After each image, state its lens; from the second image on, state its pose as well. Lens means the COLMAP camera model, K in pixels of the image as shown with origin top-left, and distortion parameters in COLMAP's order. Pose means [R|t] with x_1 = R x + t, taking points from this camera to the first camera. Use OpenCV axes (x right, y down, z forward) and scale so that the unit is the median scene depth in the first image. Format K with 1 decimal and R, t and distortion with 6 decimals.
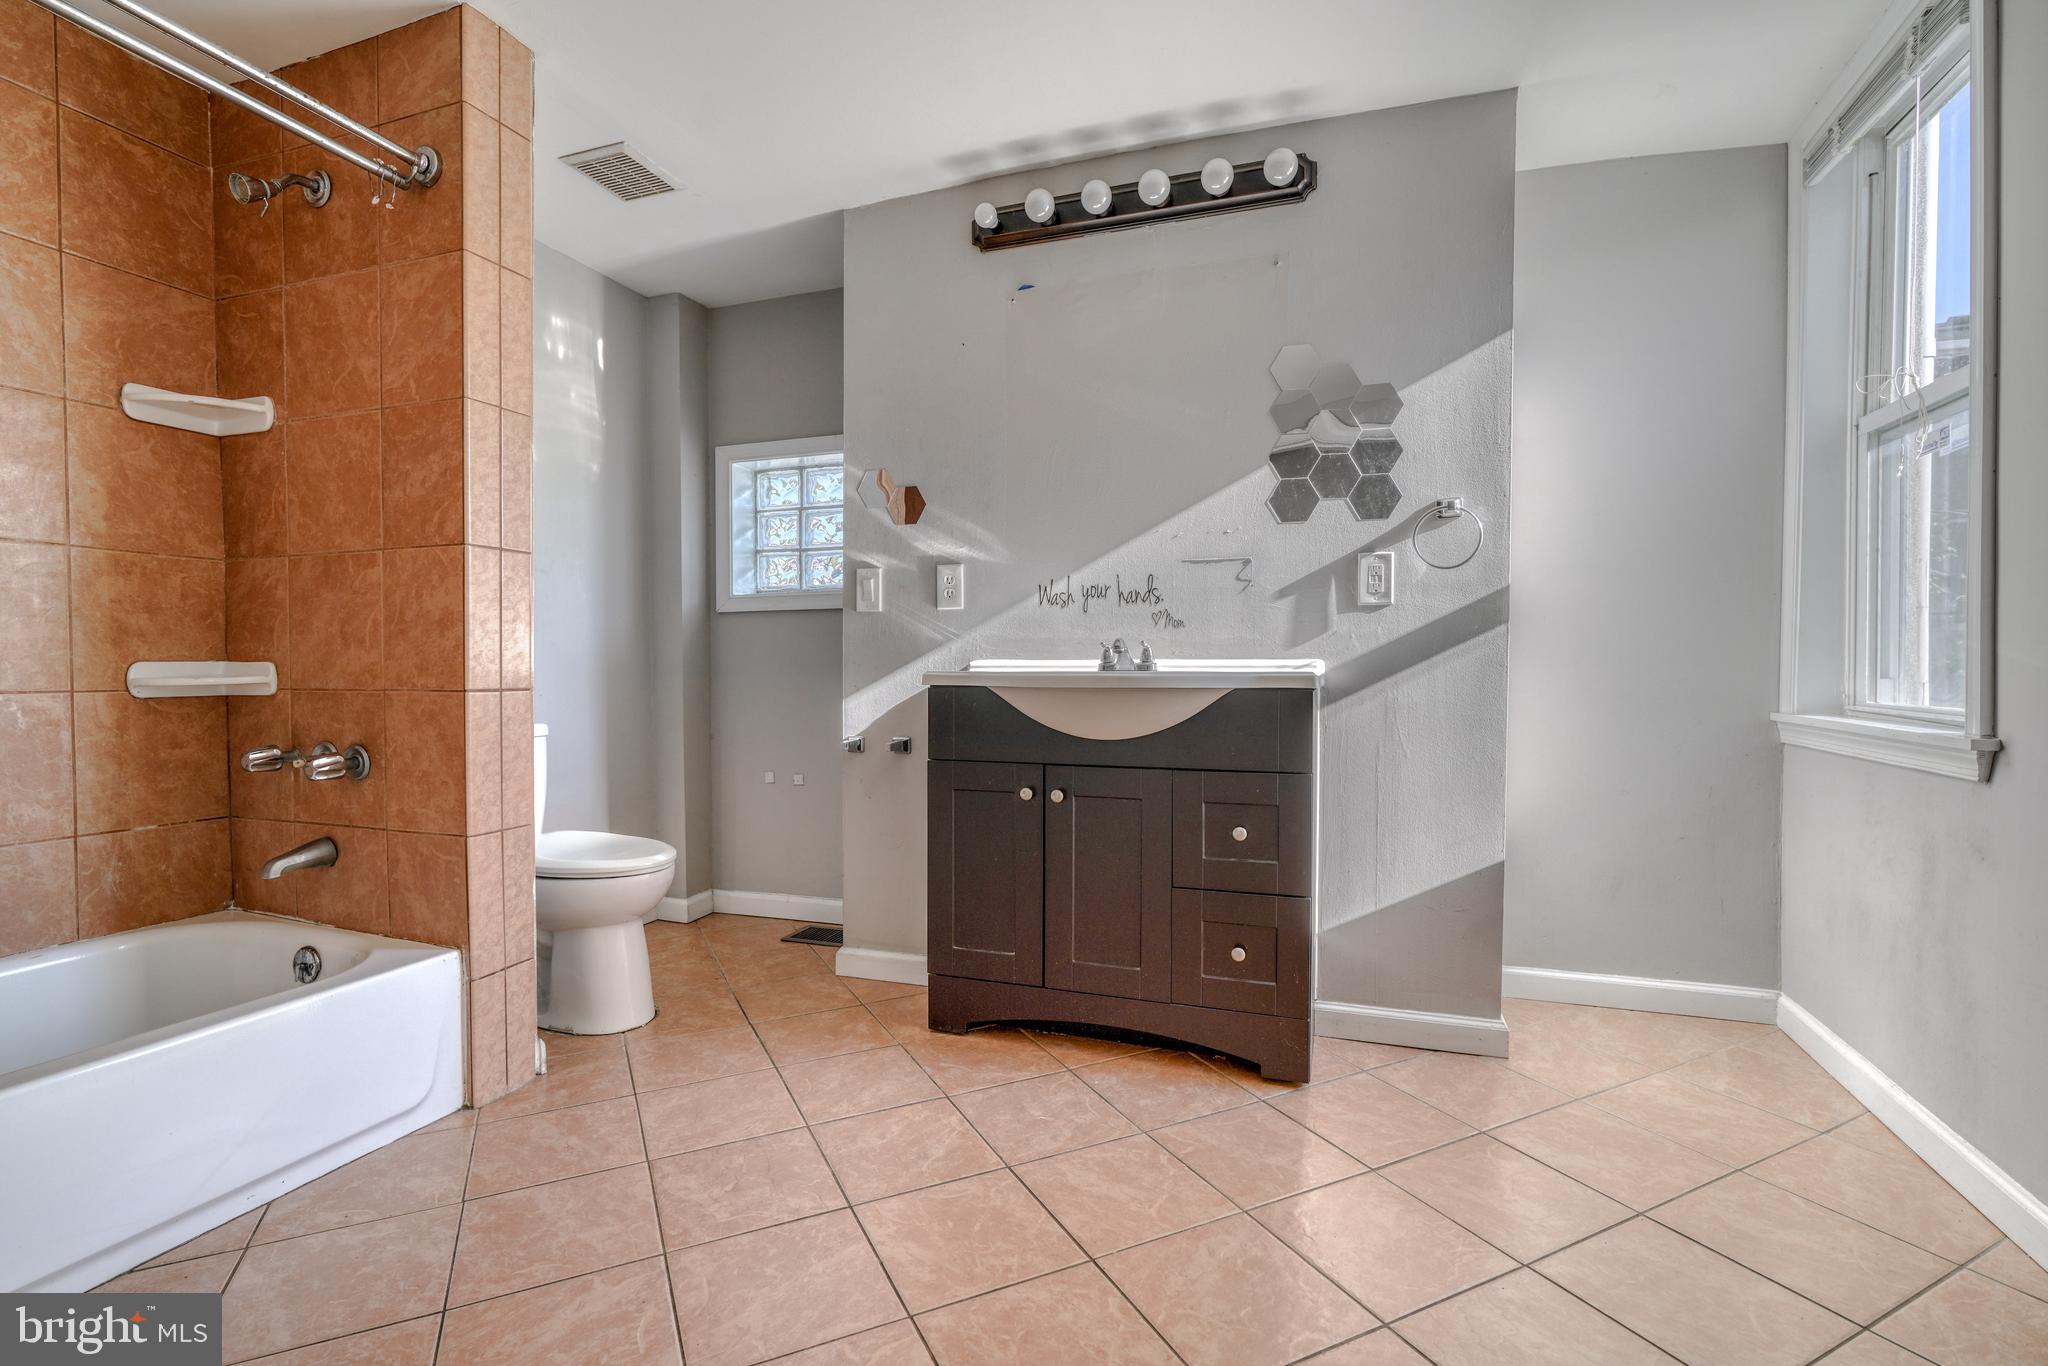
lens RADIAL K [[928.0, 0, 1005.4], [0, 928.0, 691.4], [0, 0, 1]] dist [-0.012260, 0.005954]
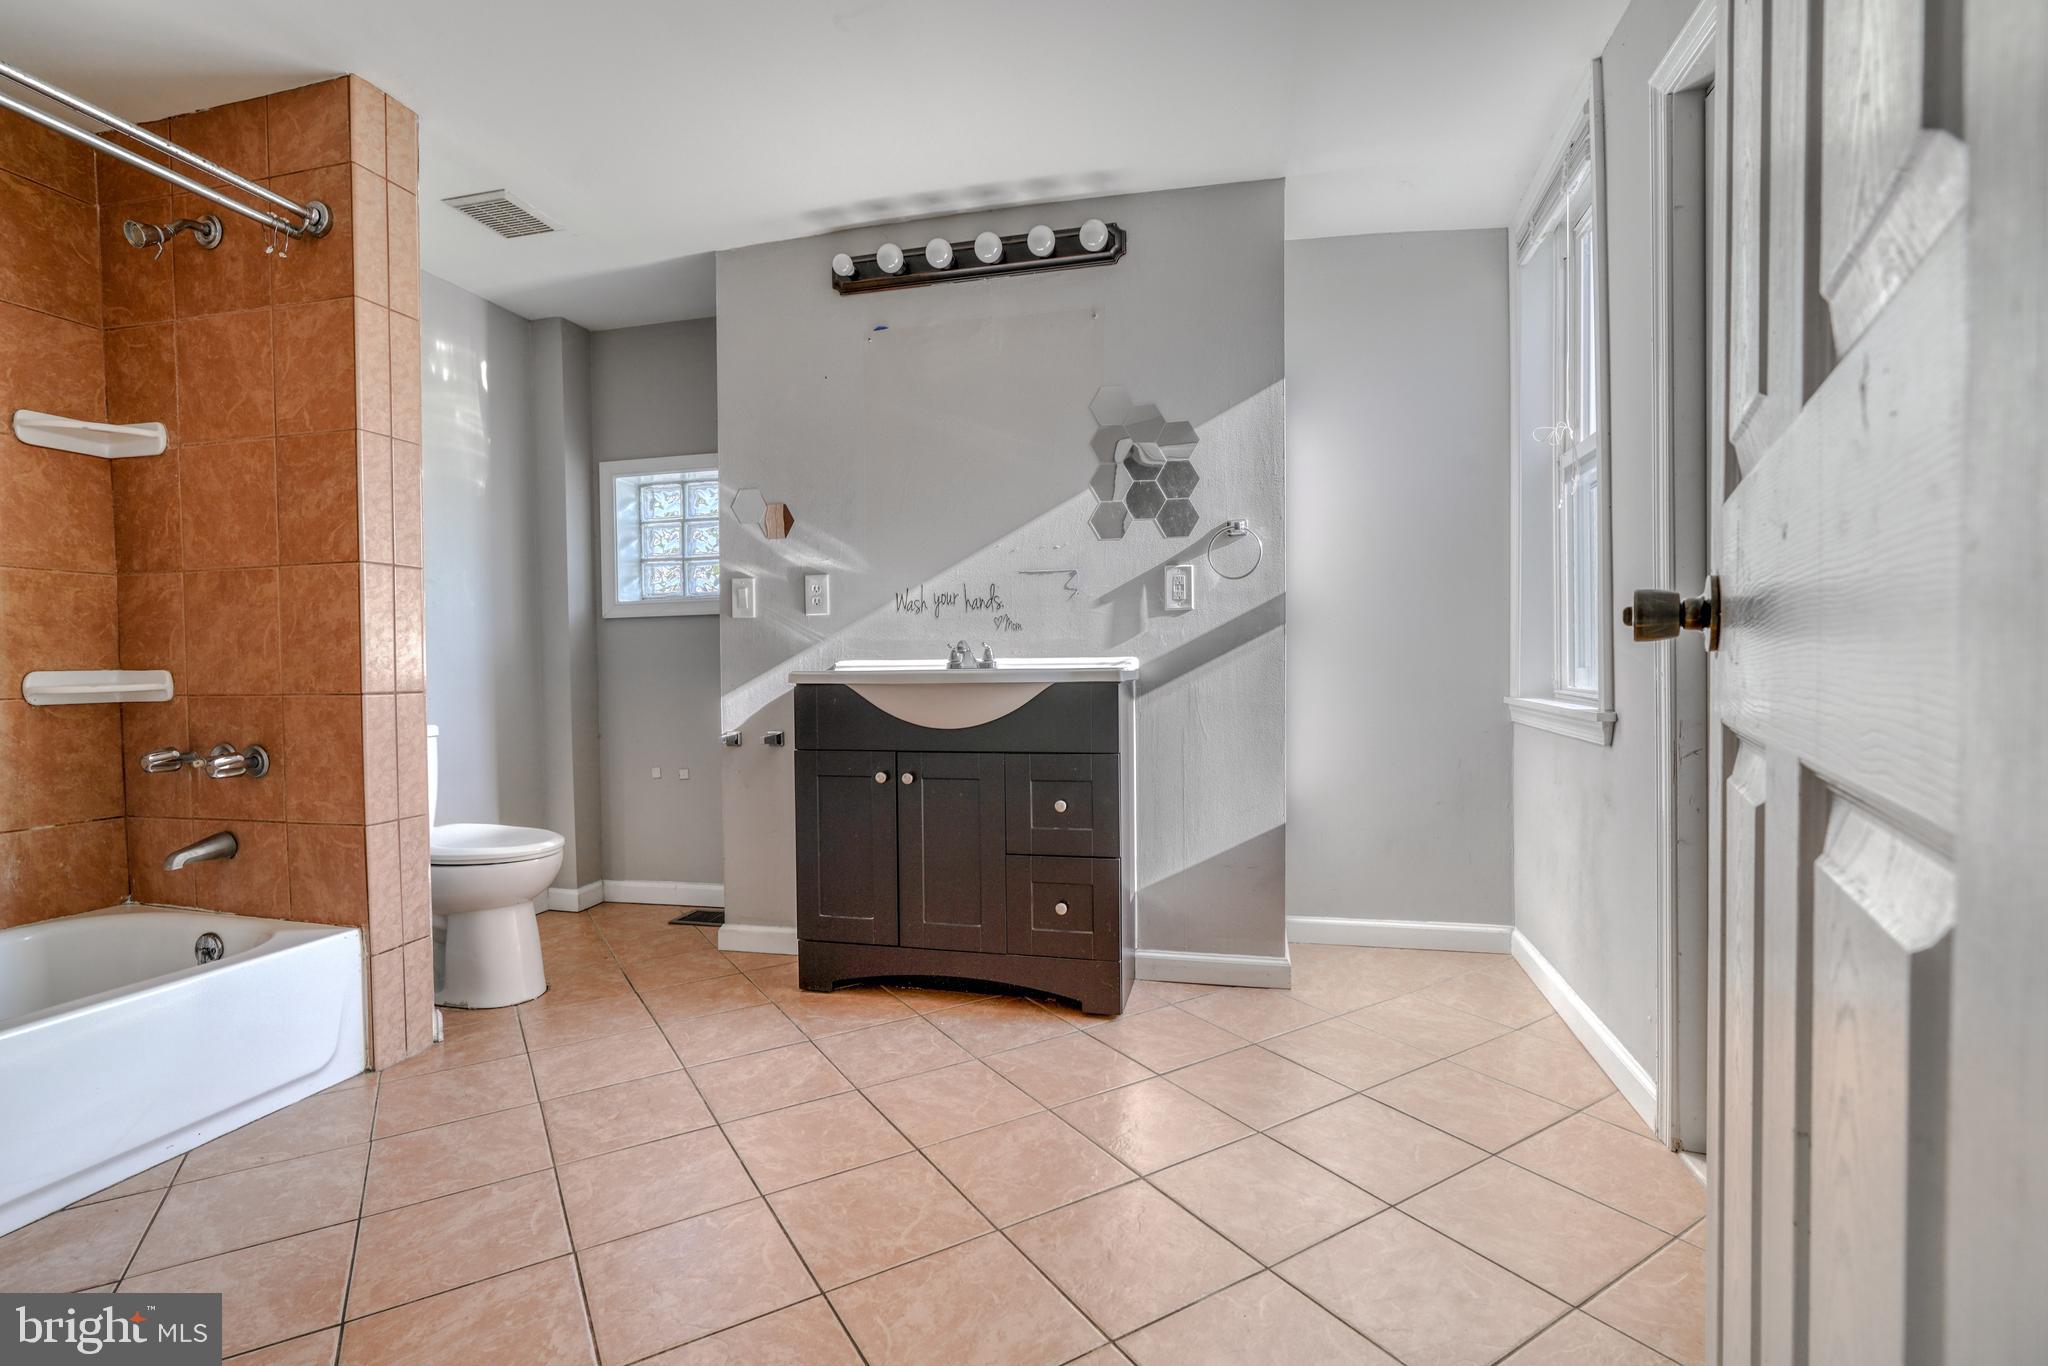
lens RADIAL K [[928.0, 0, 1004.3], [0, 928.0, 690.0], [0, 0, 1]] dist [-0.012260, 0.005954]
pose [[0.995147, -0.014503, 0.097327, 0.064589], [0.014563, 0.999894, 0.000094, 0.005043], [-0.097318, 0.001323, 0.995252, -0.153884]]
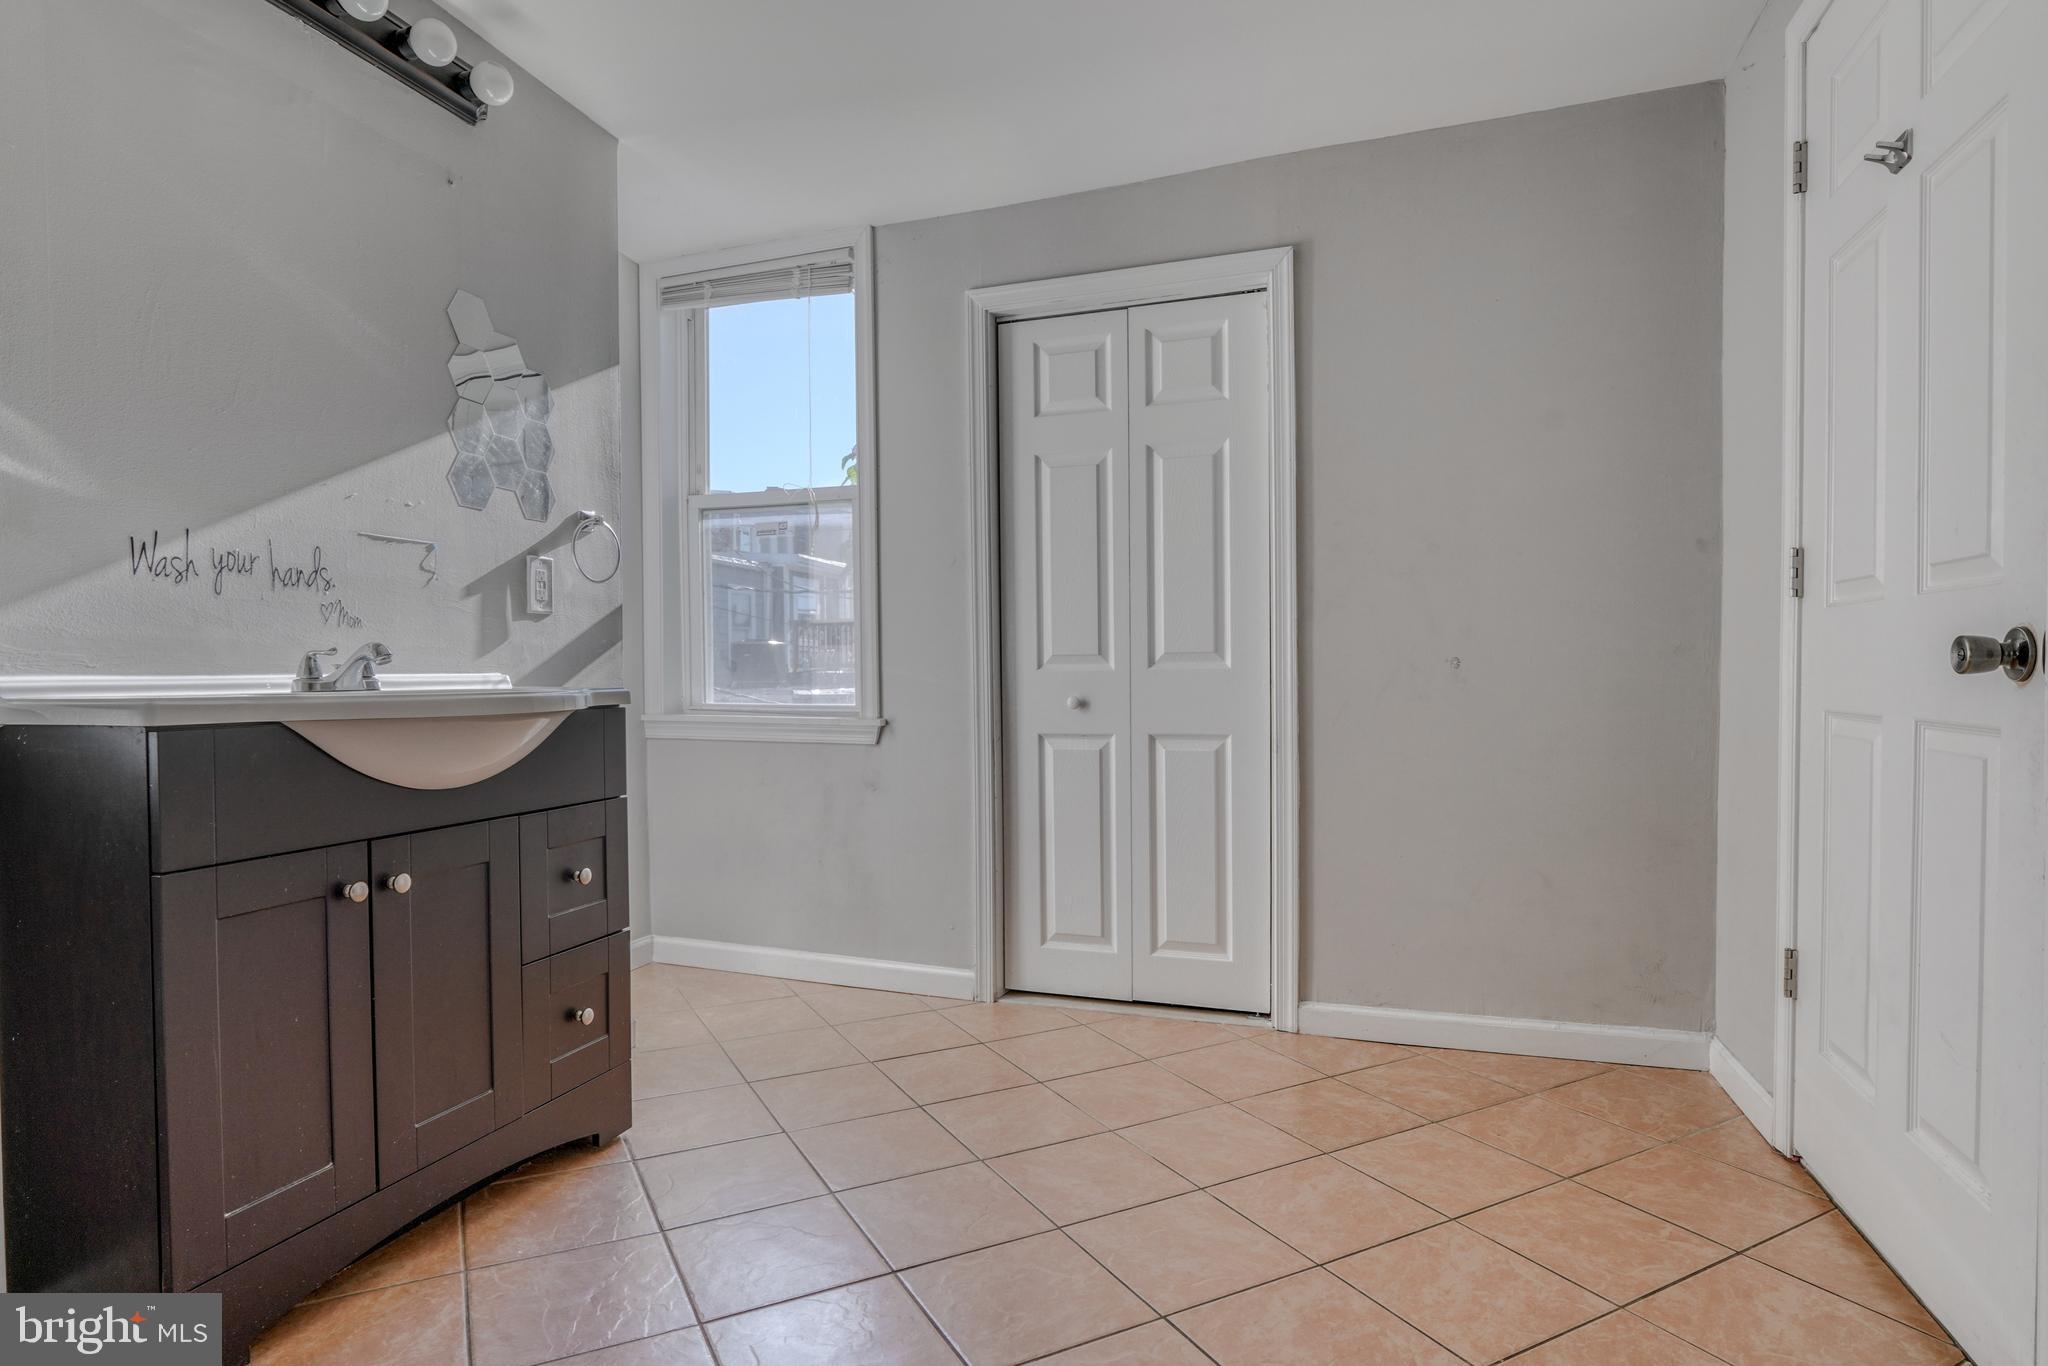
lens RADIAL K [[1097.1, 0, 1001.8], [0, 1097.1, 689.3], [0, 0, 1]] dist [-0.003979, -0.001305]
pose [[-0.019055, -0.017098, 0.999672, -0.718021], [0.031386, 0.999351, 0.017691, -0.024078], [-0.999326, 0.031713, -0.018506, 0.582763]]
